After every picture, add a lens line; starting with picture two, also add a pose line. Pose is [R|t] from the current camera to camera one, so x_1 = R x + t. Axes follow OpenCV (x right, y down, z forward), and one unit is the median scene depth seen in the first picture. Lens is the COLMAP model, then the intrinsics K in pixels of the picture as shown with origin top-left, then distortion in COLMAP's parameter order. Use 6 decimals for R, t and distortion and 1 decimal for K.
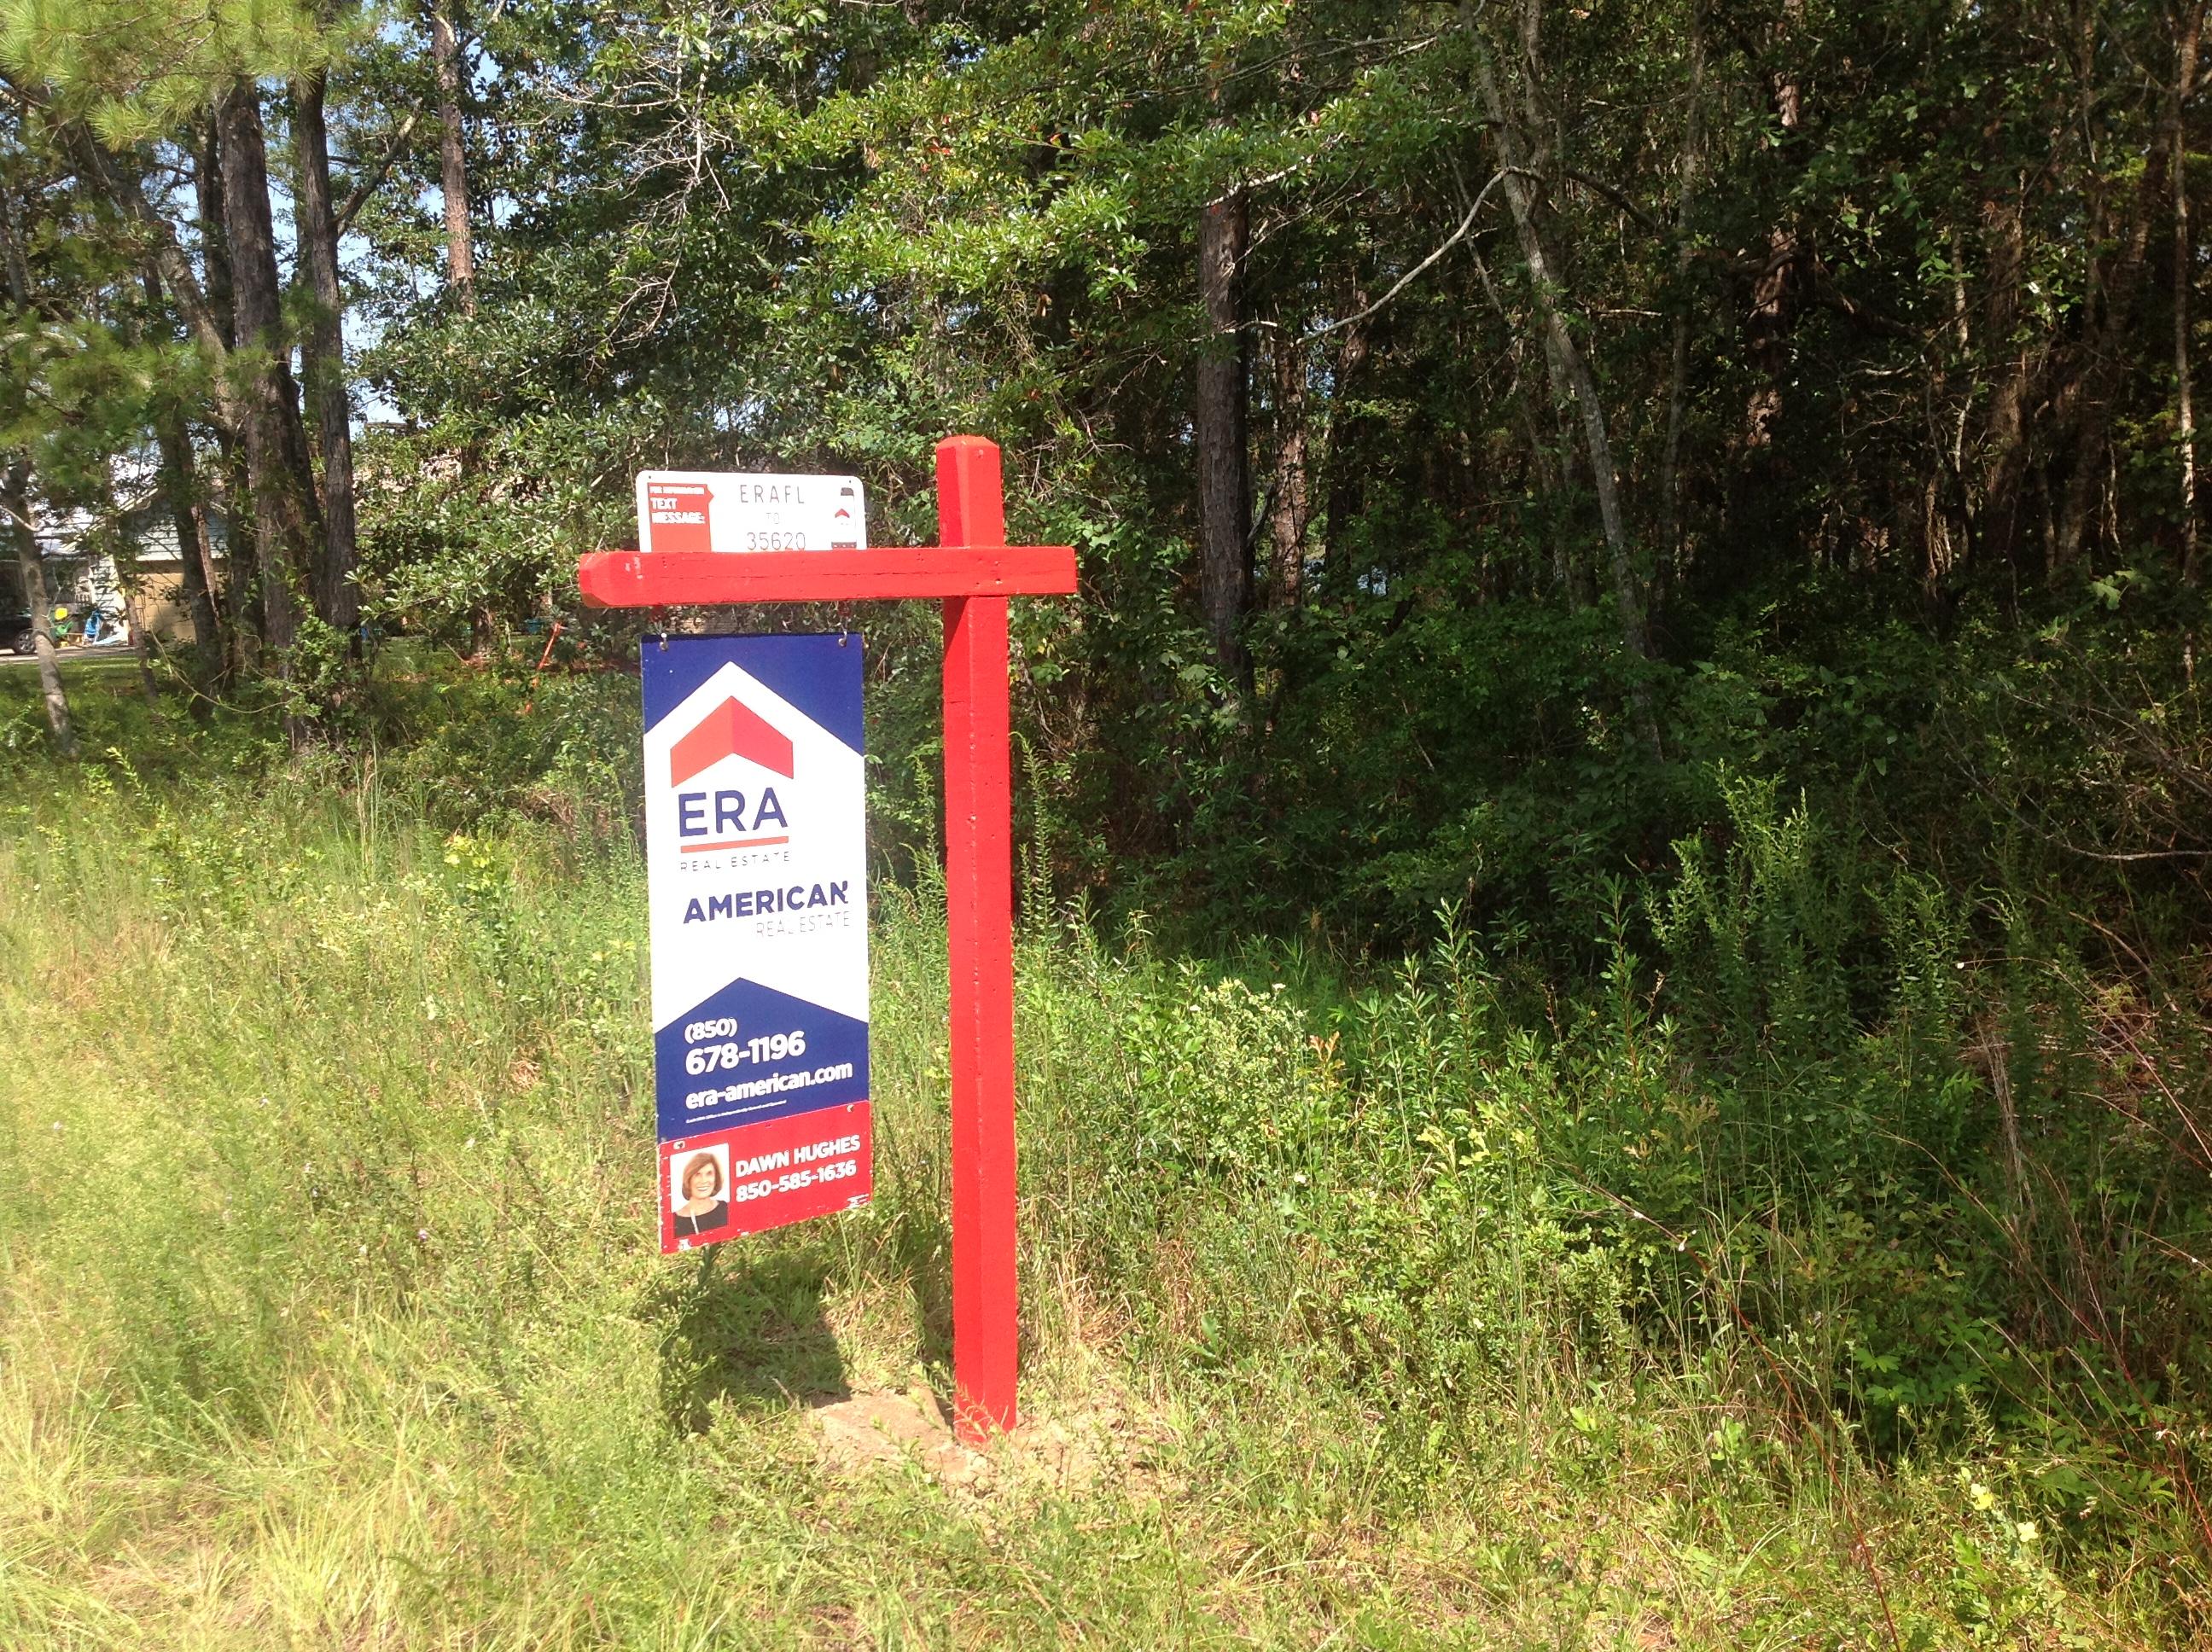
lens RADIAL K [[2095.5, 0, 1099.7], [0, 2095.5, 779.8], [0, 0, 1]] dist [0.204663, -0.464907]
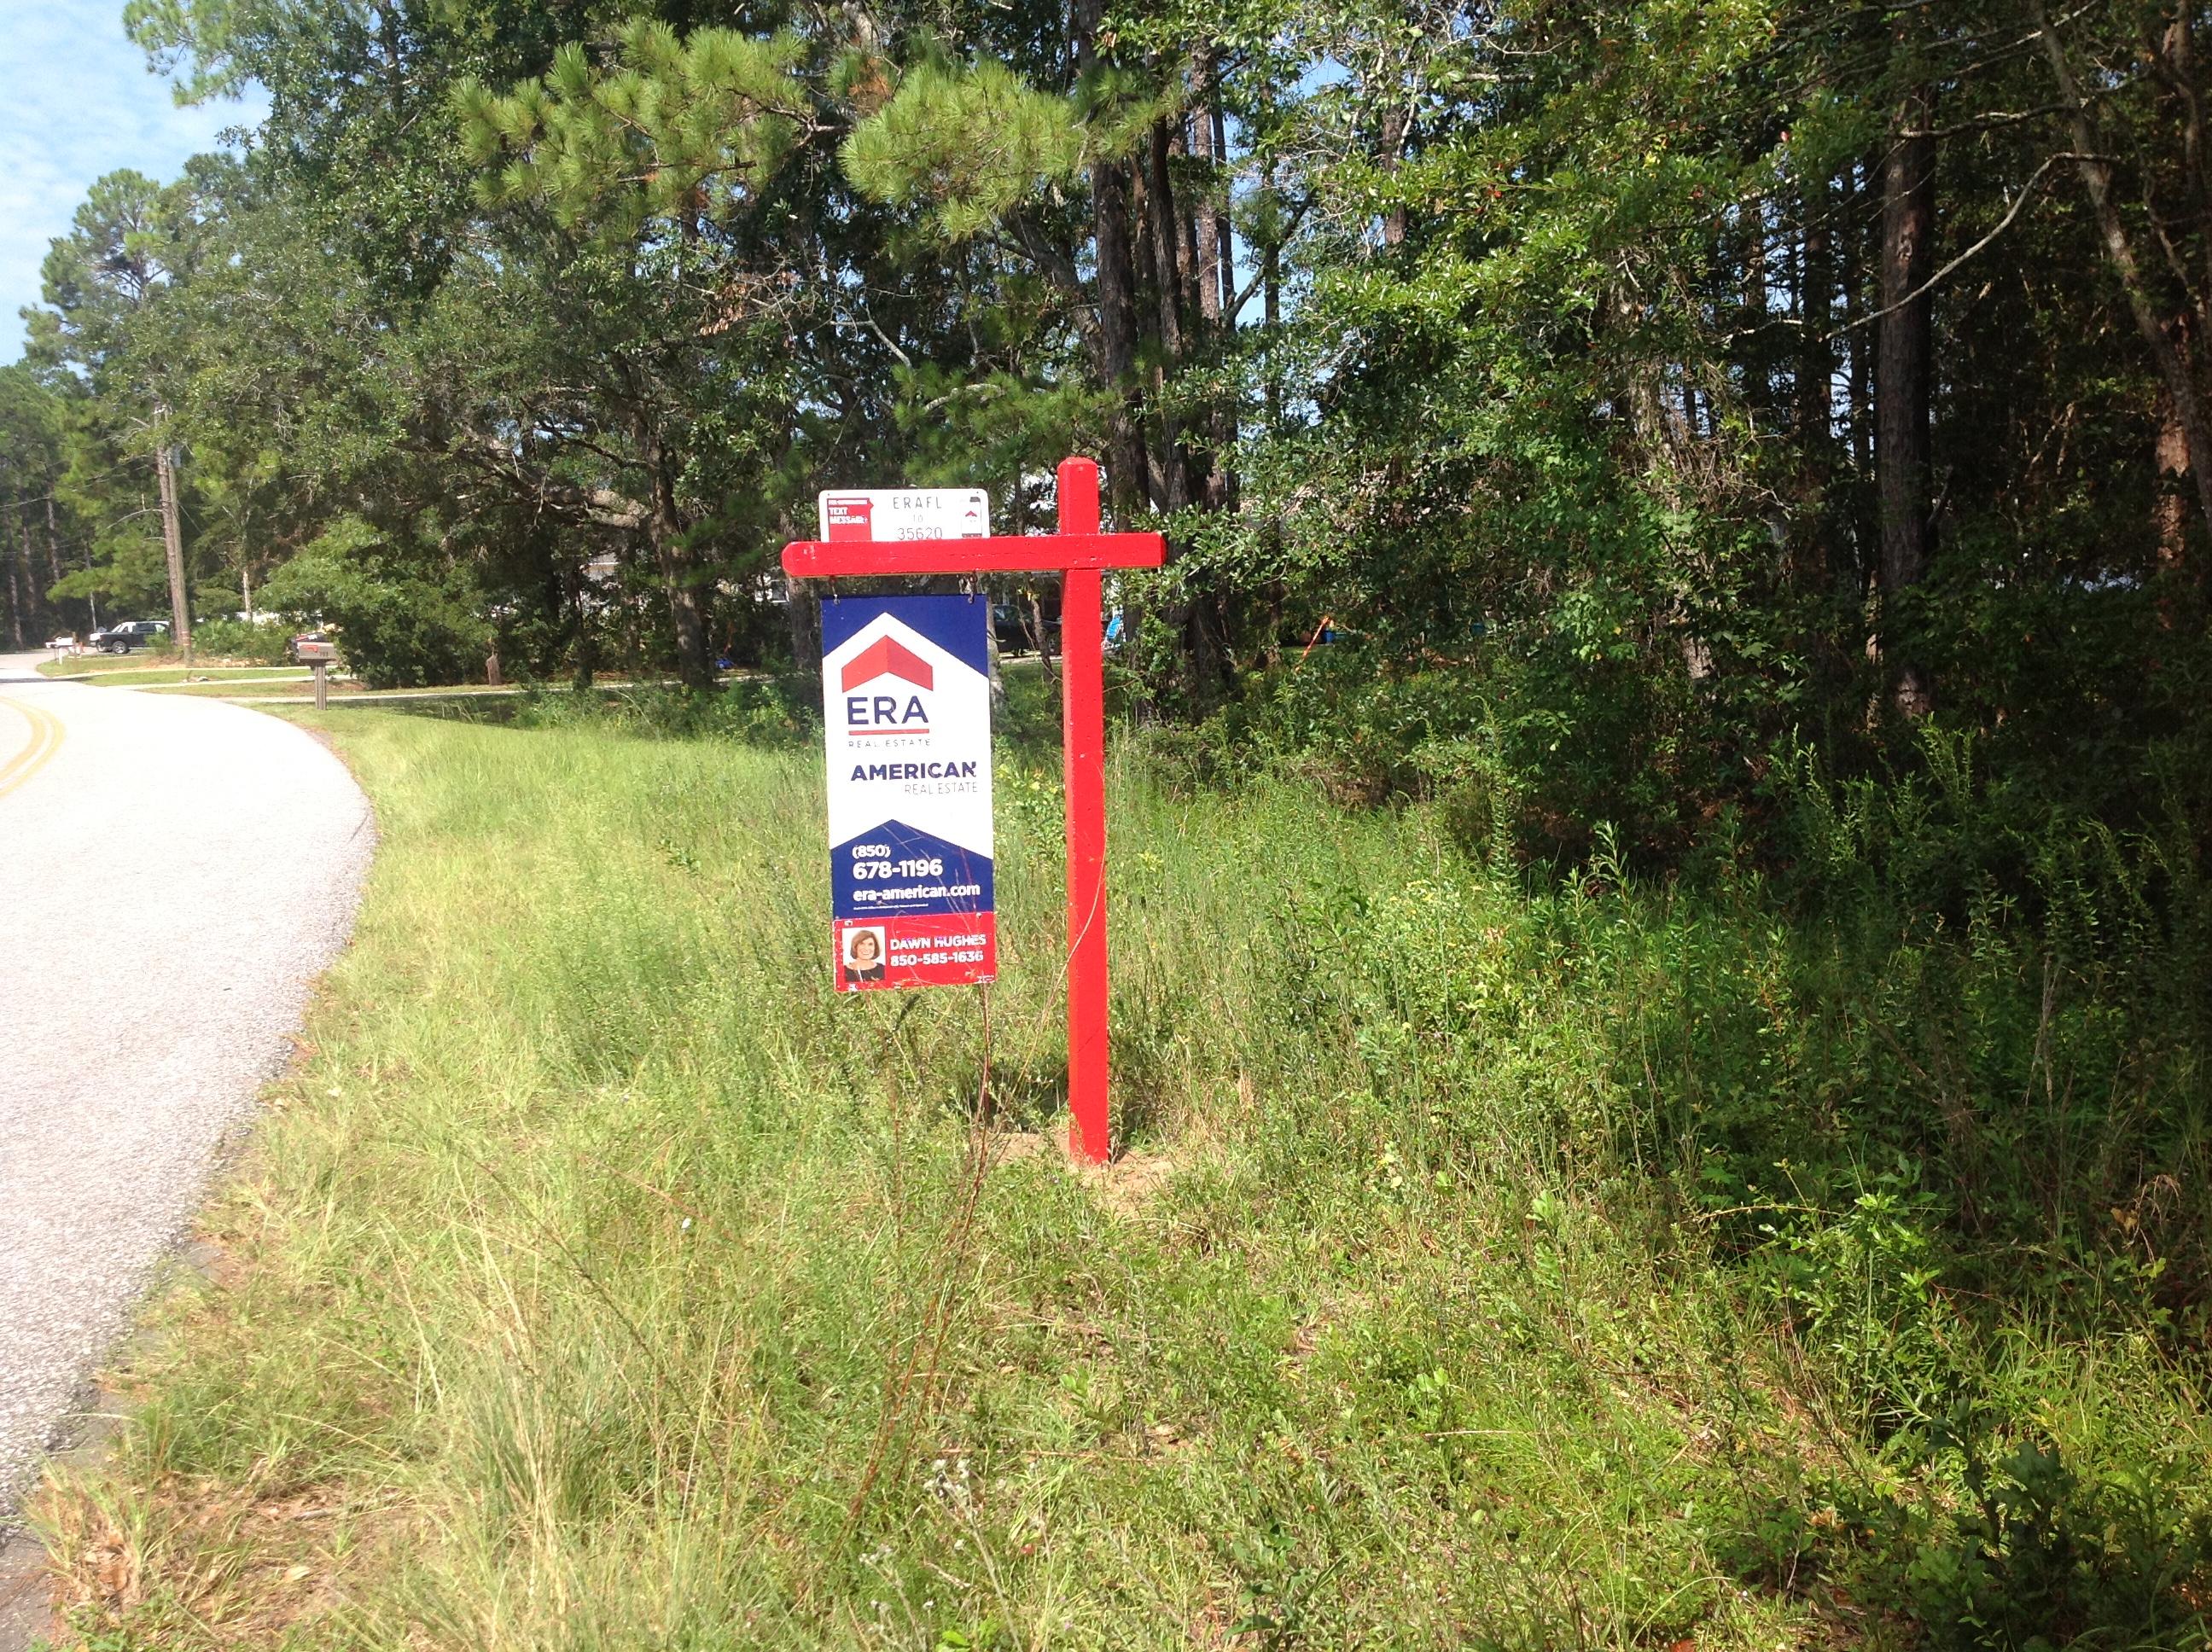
lens RADIAL K [[2095.5, 0, 1099.7], [0, 2095.5, 779.8], [0, 0, 1]] dist [0.204663, -0.464907]
pose [[0.893401, 0.031389, -0.448162, 0.644162], [-0.032599, 0.999456, 0.005016, 0.052207], [0.448075, 0.010129, 0.893938, -0.295366]]
